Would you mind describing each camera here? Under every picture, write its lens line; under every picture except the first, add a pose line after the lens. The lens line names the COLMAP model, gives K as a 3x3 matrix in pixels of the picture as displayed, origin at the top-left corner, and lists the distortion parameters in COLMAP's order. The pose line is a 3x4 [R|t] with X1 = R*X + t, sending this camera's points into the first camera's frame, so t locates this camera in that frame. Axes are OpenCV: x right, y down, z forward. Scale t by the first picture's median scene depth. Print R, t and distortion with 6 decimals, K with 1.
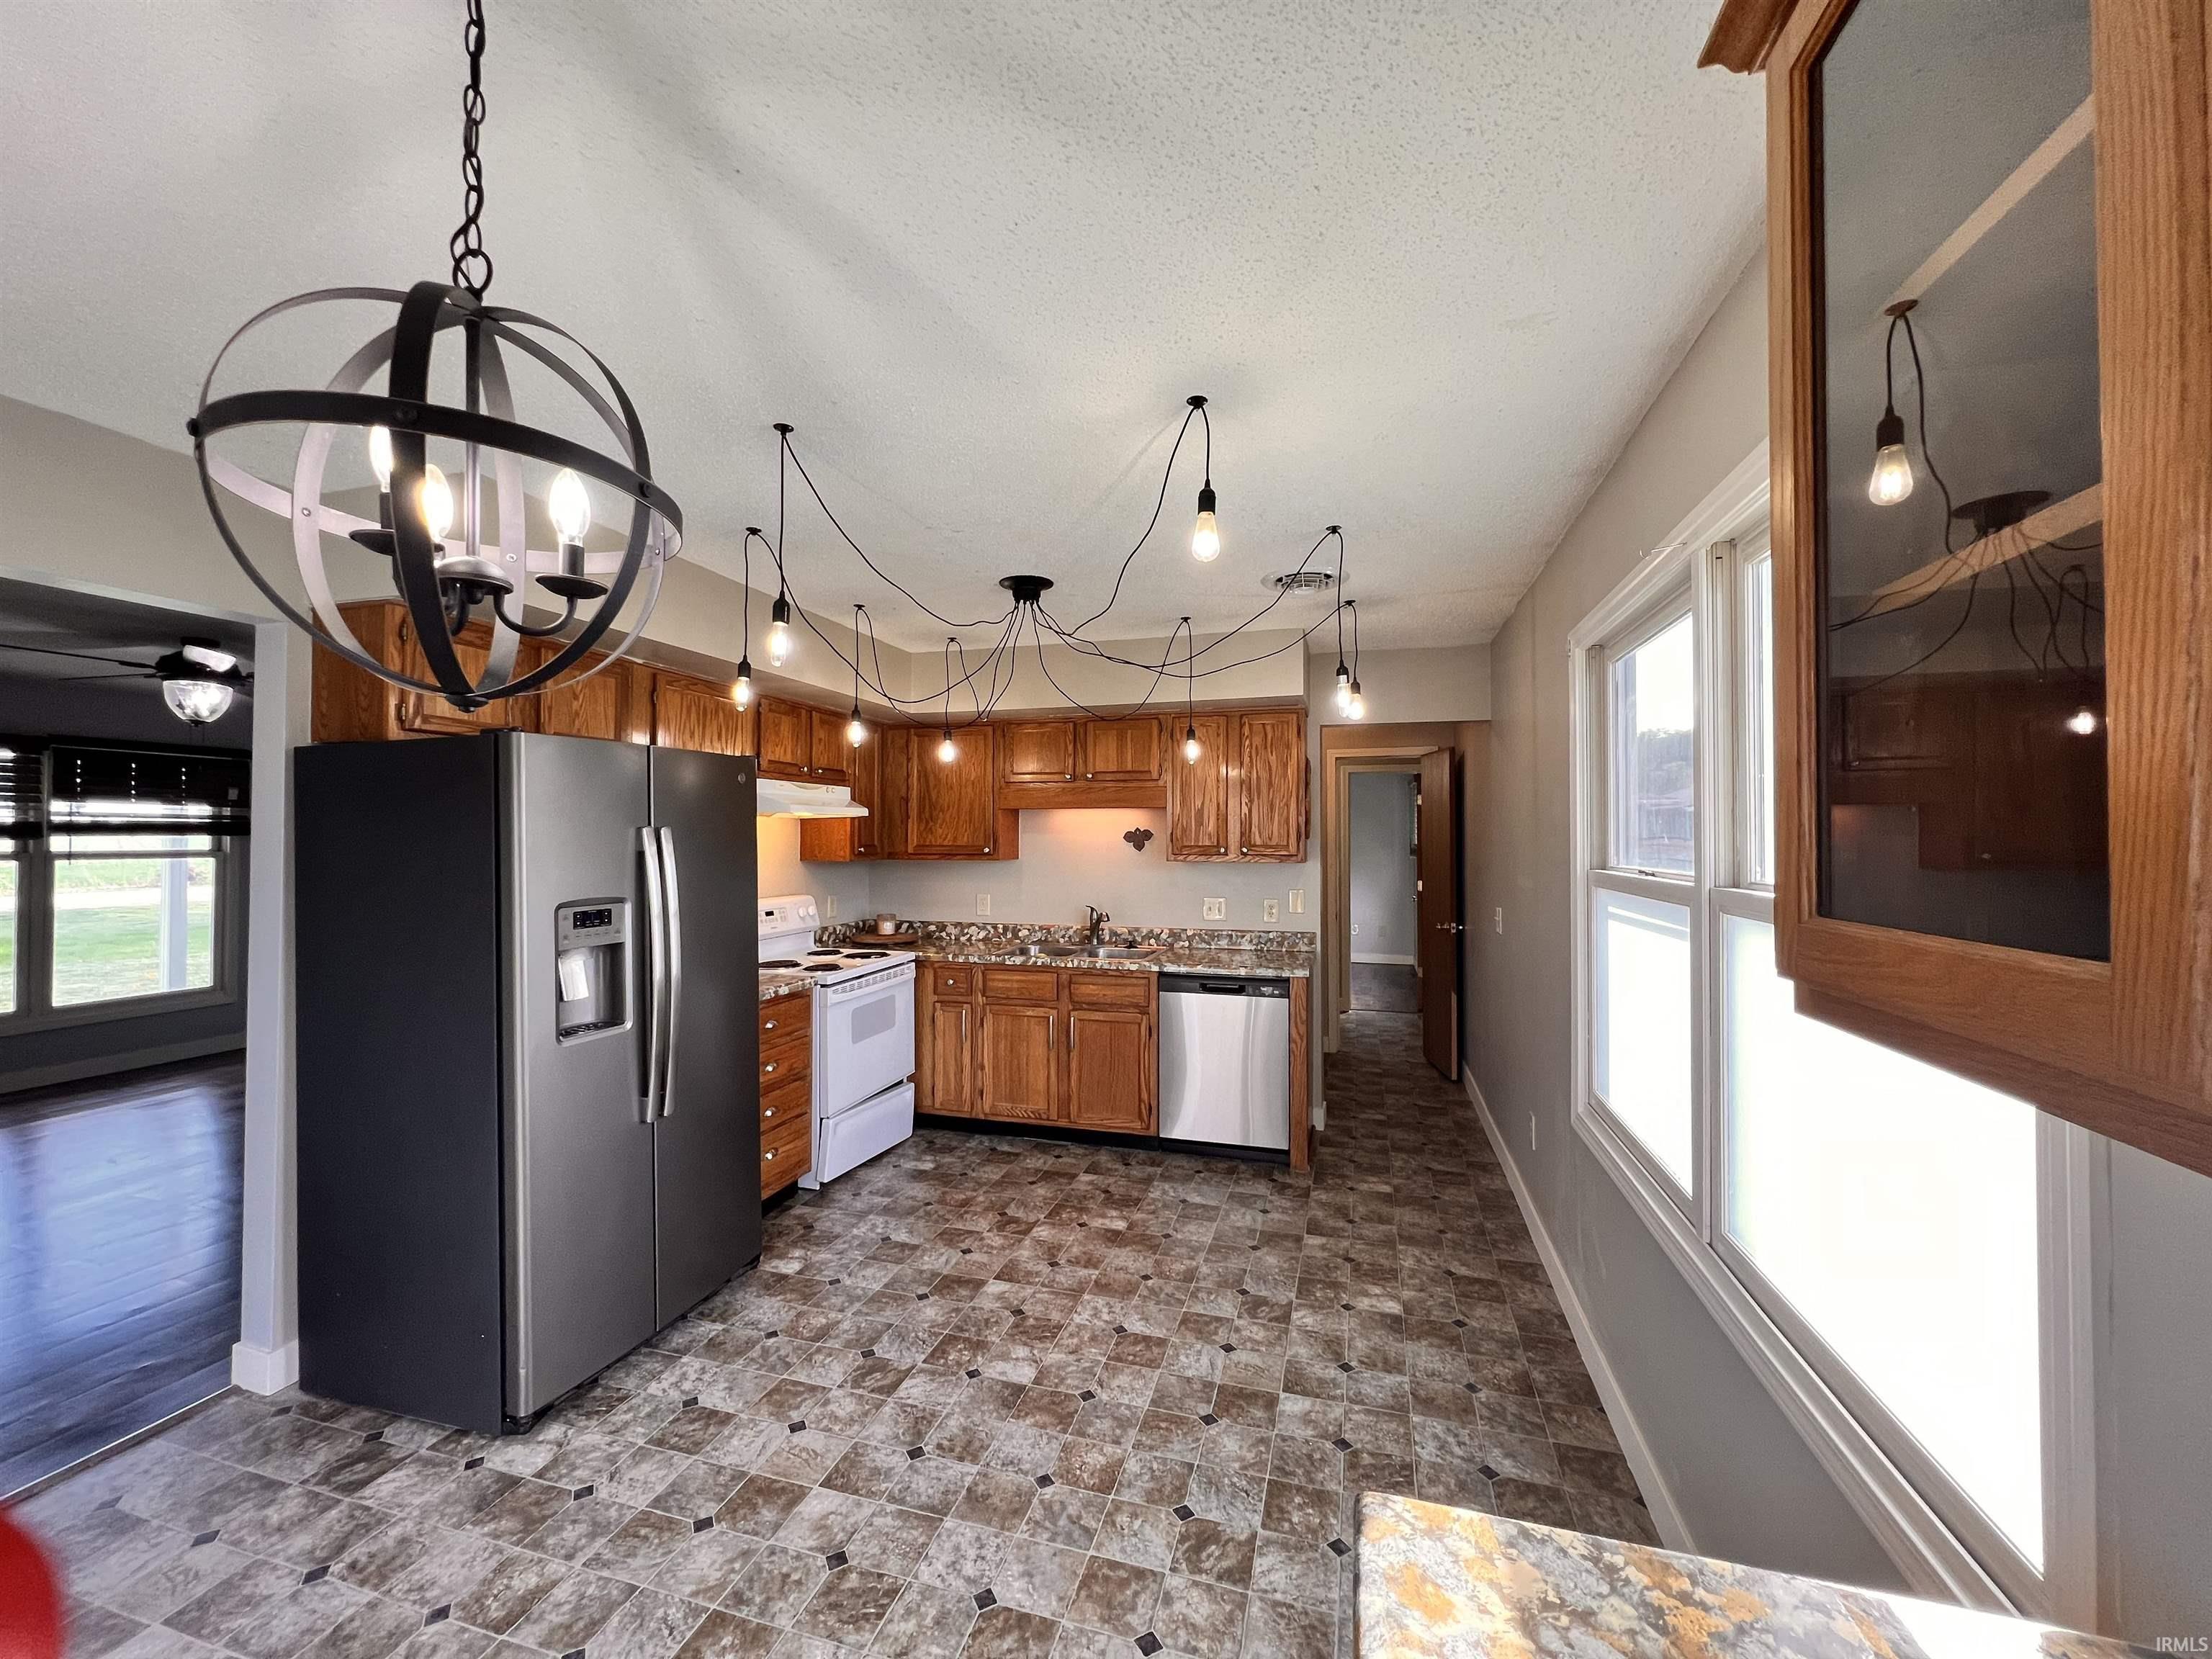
lens RADIAL K [[883.5, 0, 1098.5], [0, 883.5, 824.5], [0, 0, 1]] dist [-0.002717, 0.001012]
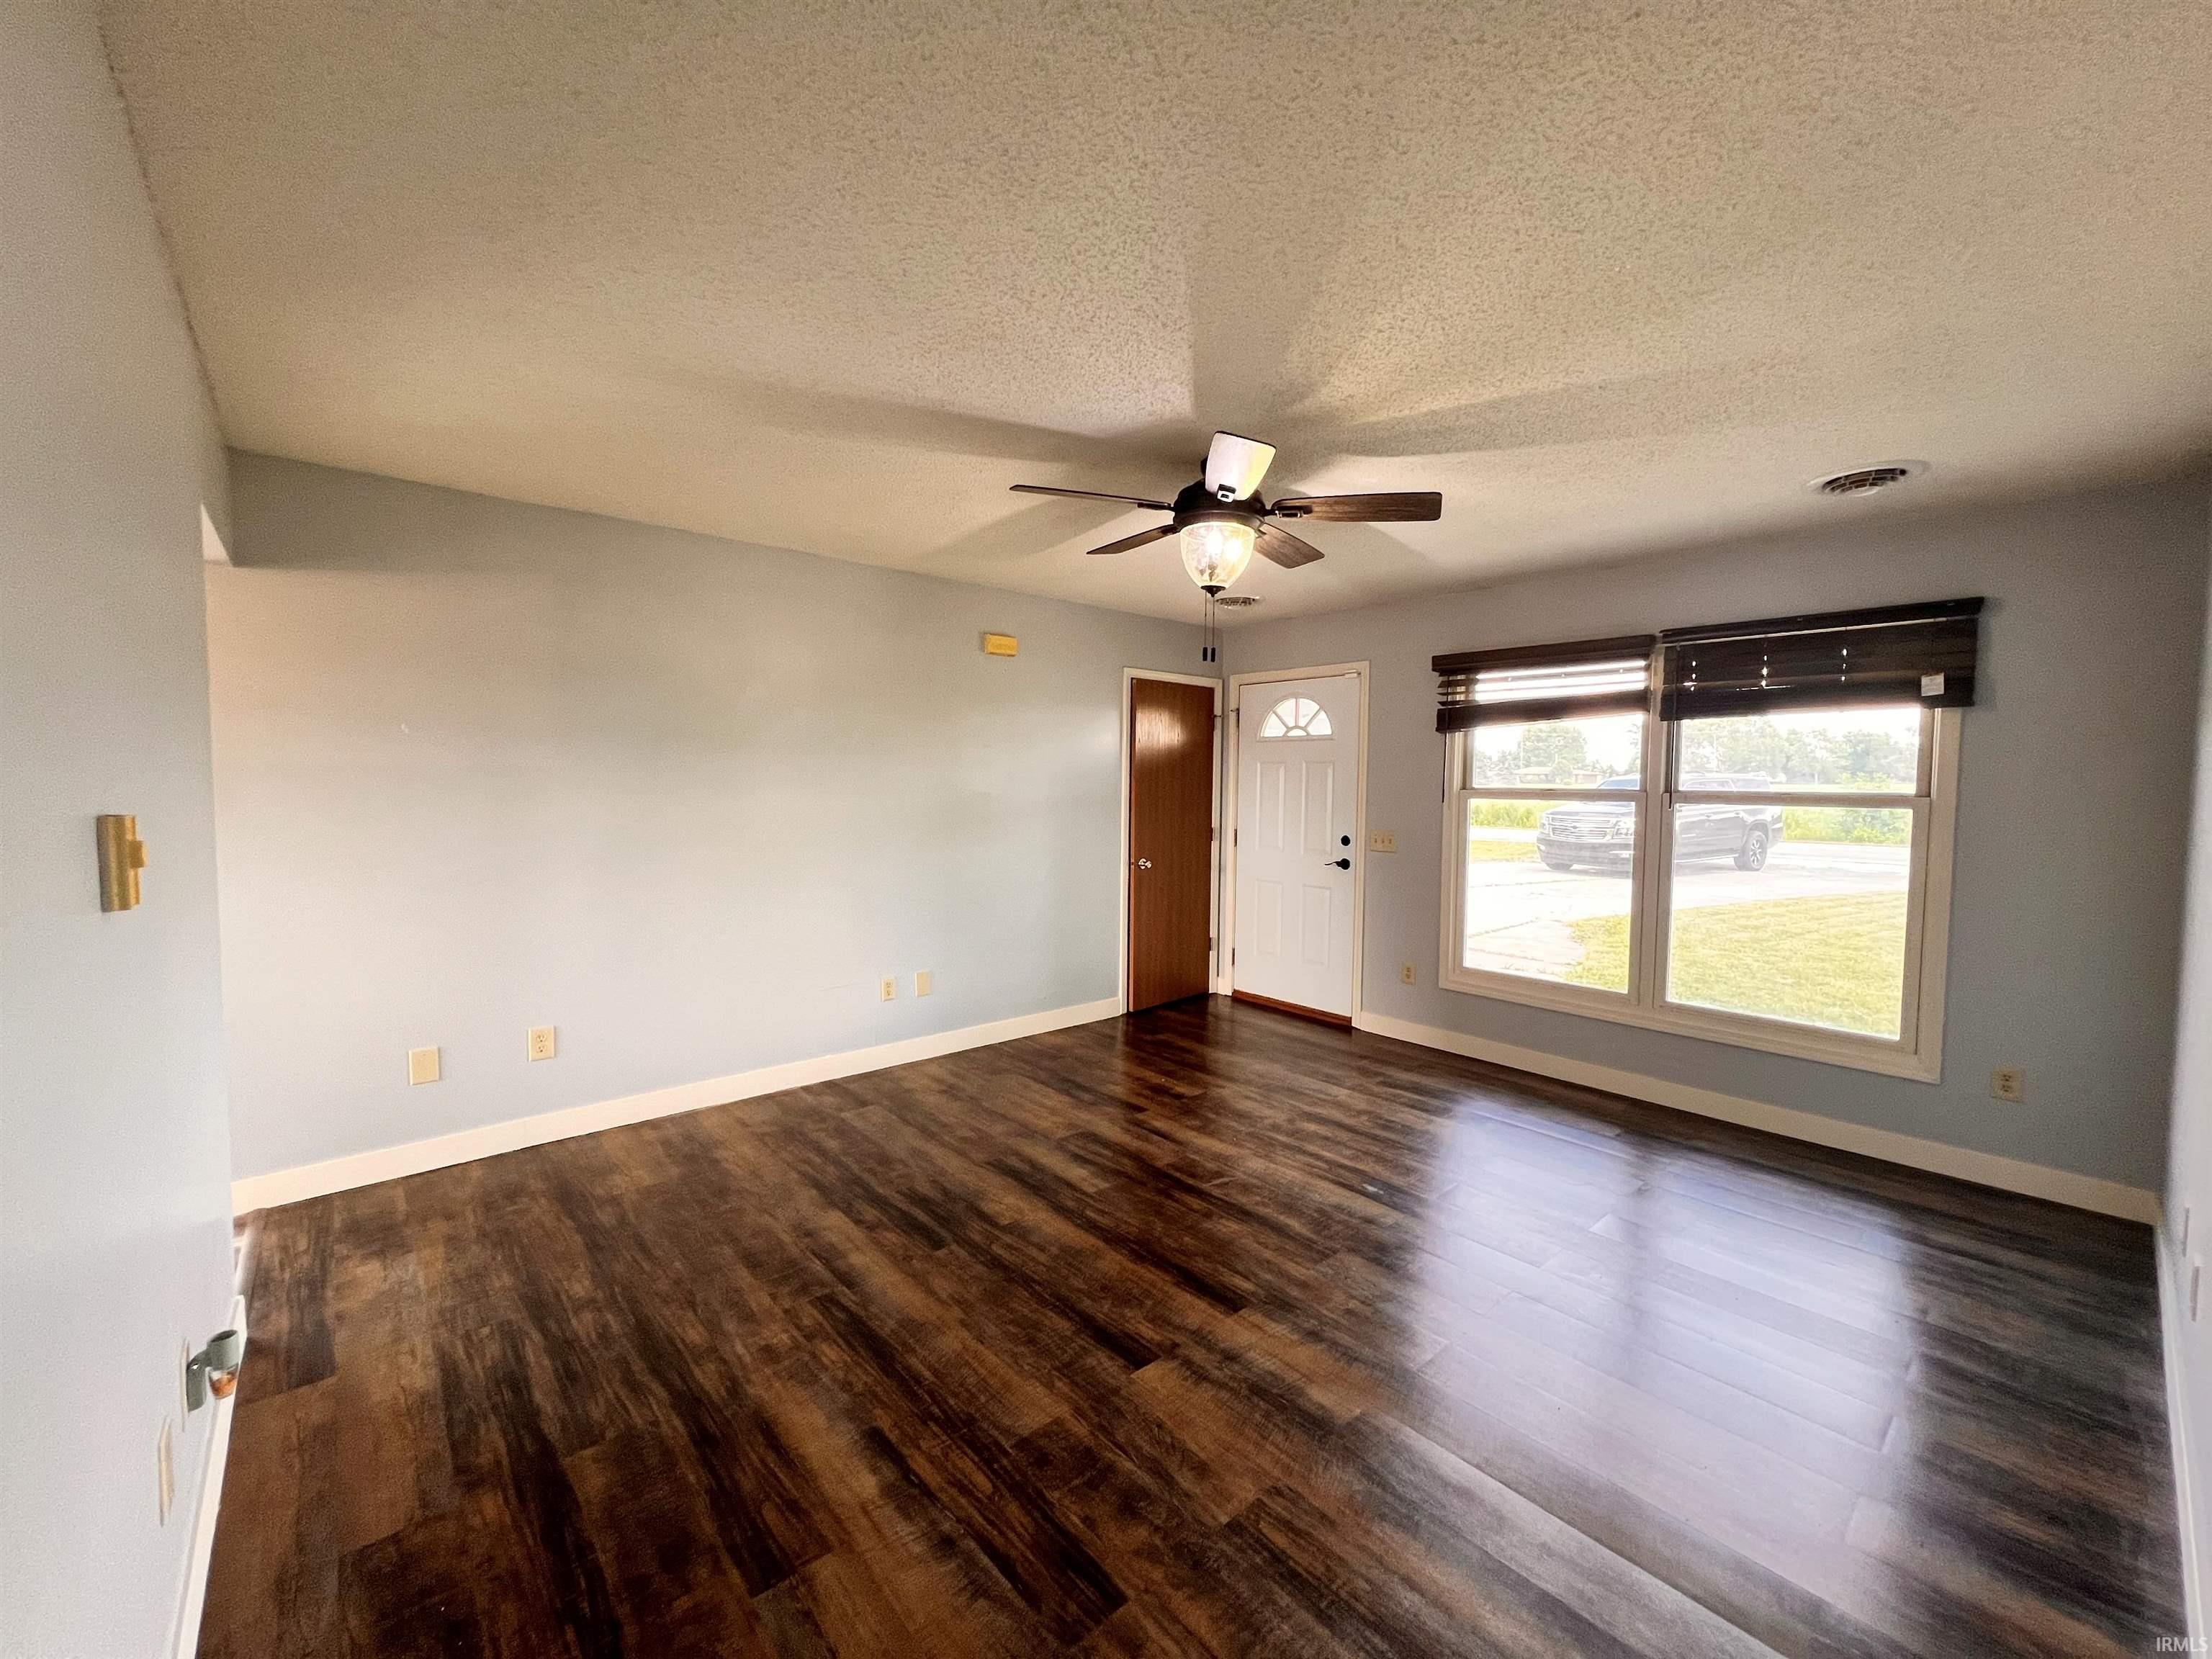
lens RADIAL K [[883.5, 0, 1098.8], [0, 883.5, 826.9], [0, 0, 1]] dist [-0.002717, 0.001012]
pose [[-0.541602, 0.039333, -0.839714, -0.485089], [0.003488, 0.999001, 0.044545, 0.040223], [0.840628, 0.021197, -0.541198, 1.531488]]
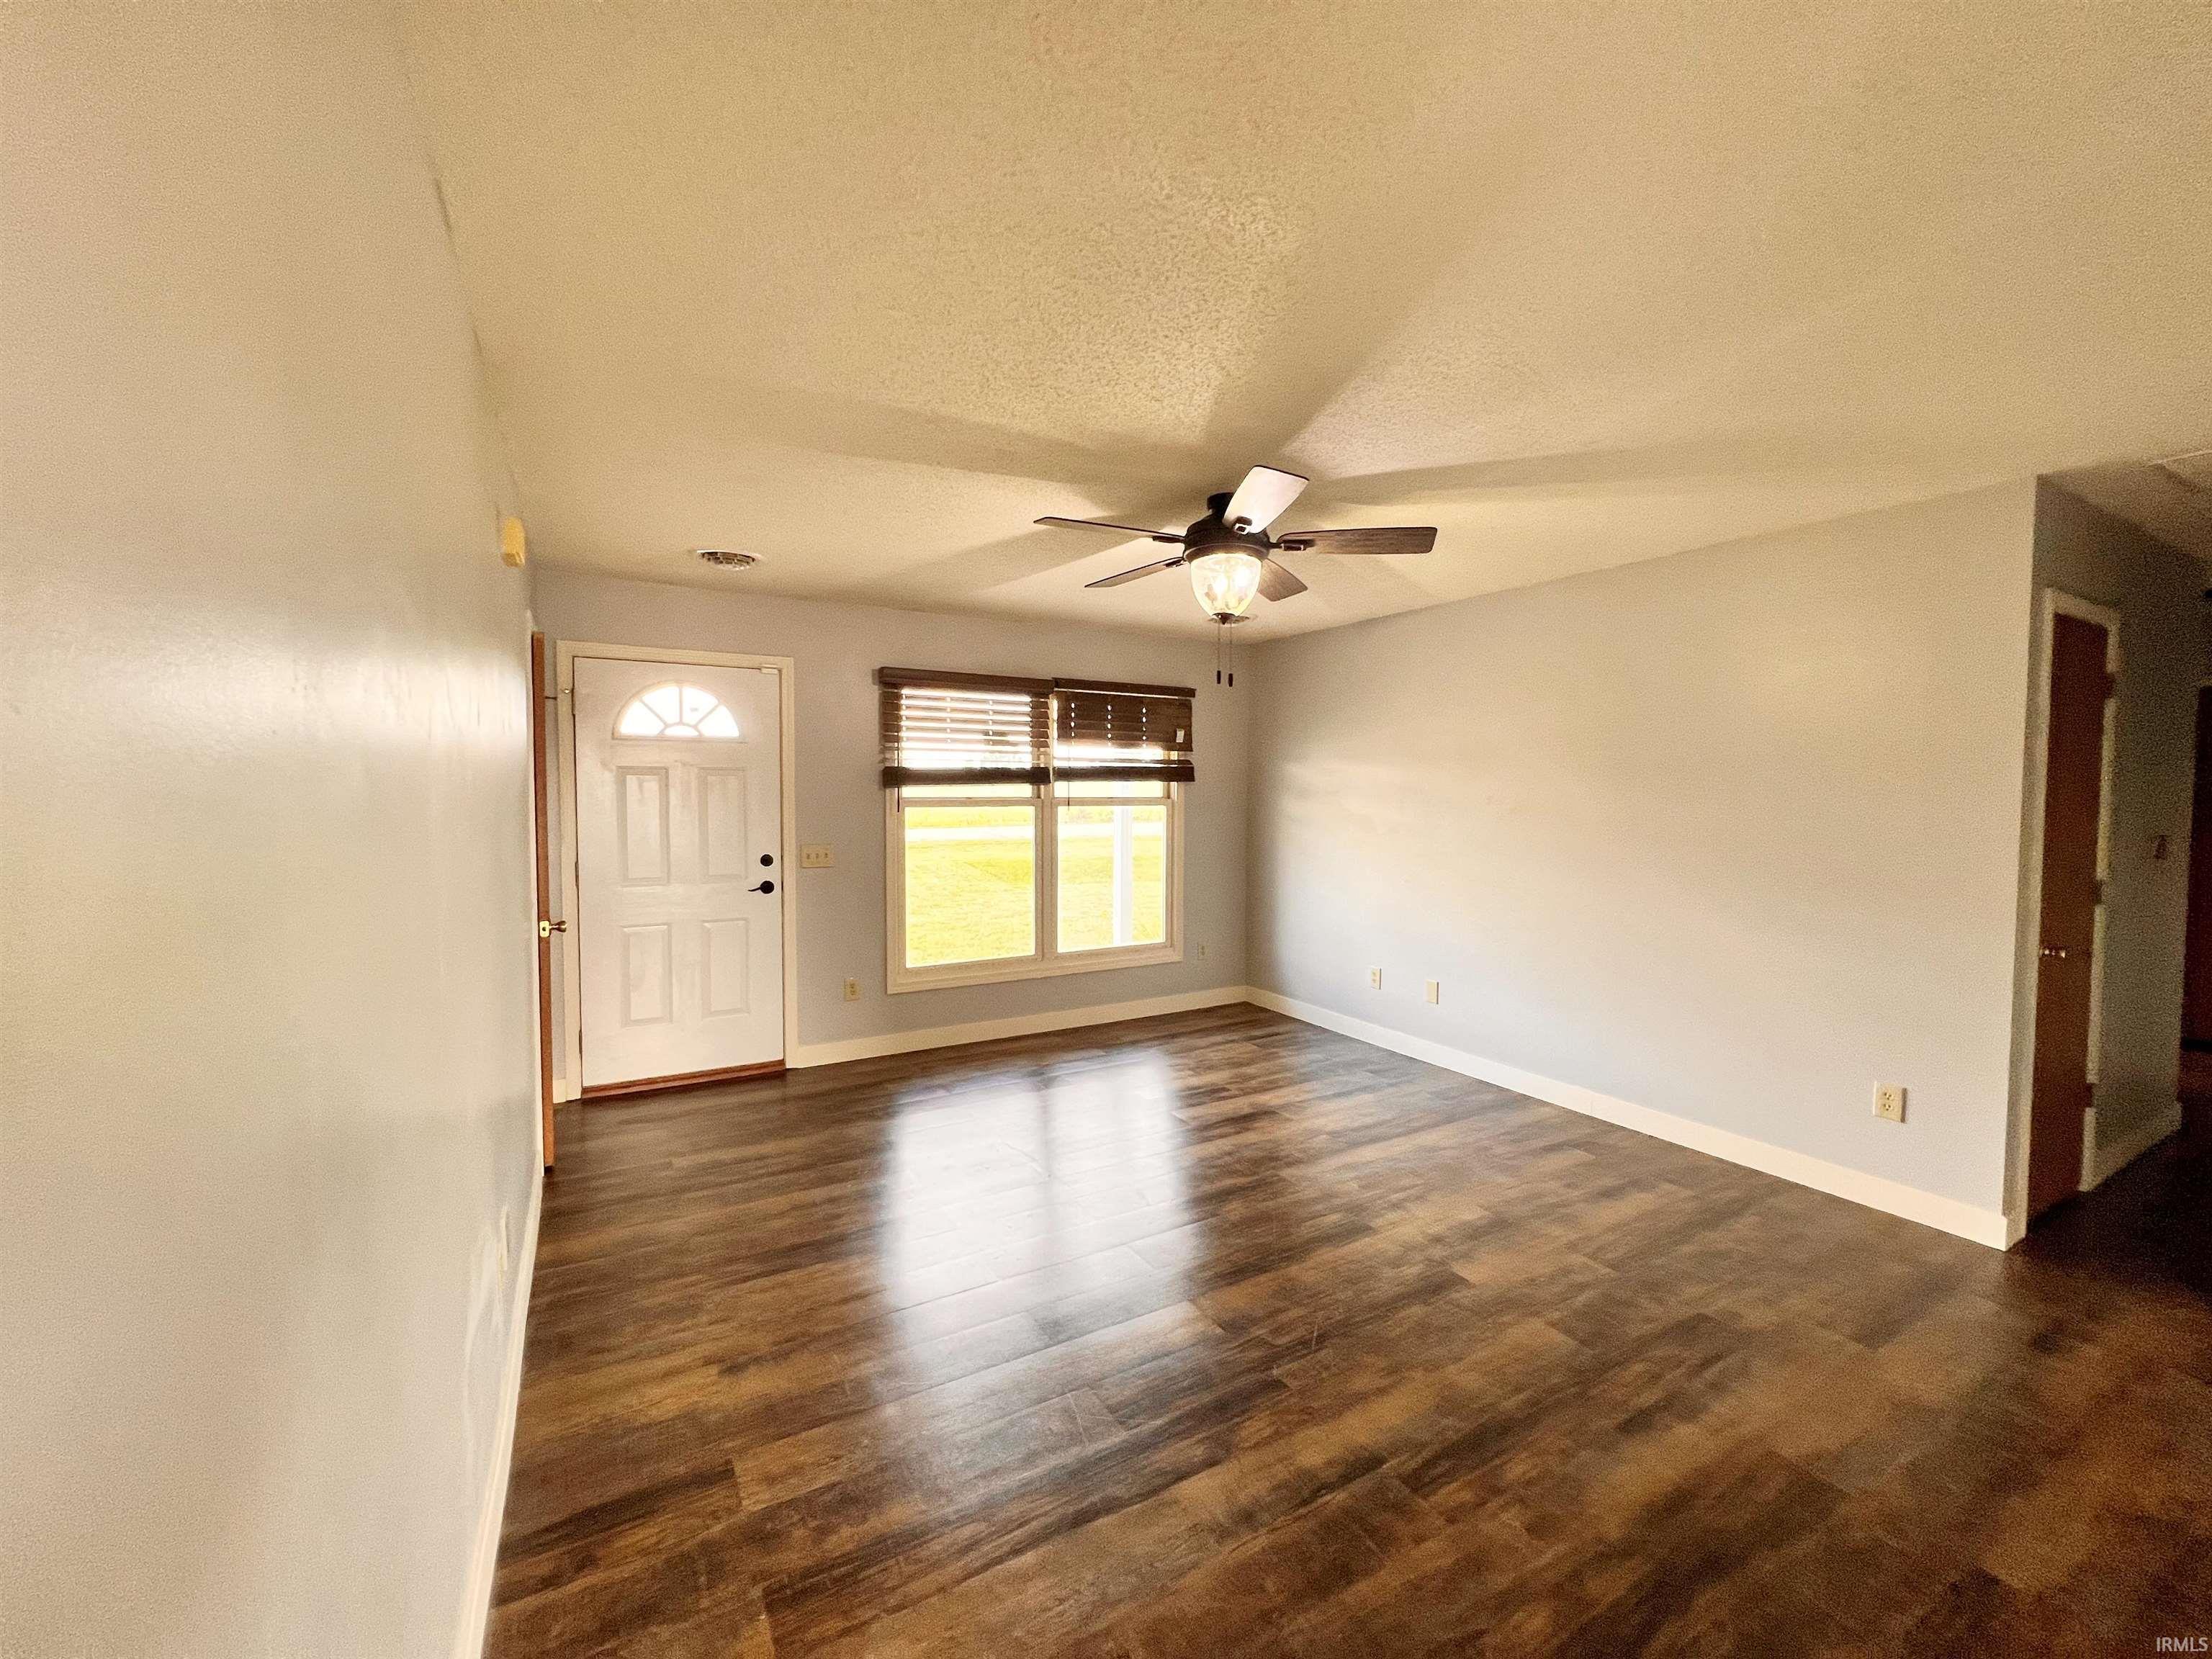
lens RADIAL K [[883.5, 0, 1098.7], [0, 883.5, 825.5], [0, 0, 1]] dist [-0.002717, 0.001012]
pose [[0.717096, 0.033725, -0.696158, -0.711611], [0.006380, 0.998469, 0.054942, 0.012554], [0.696945, -0.043840, 0.715784, 0.497646]]
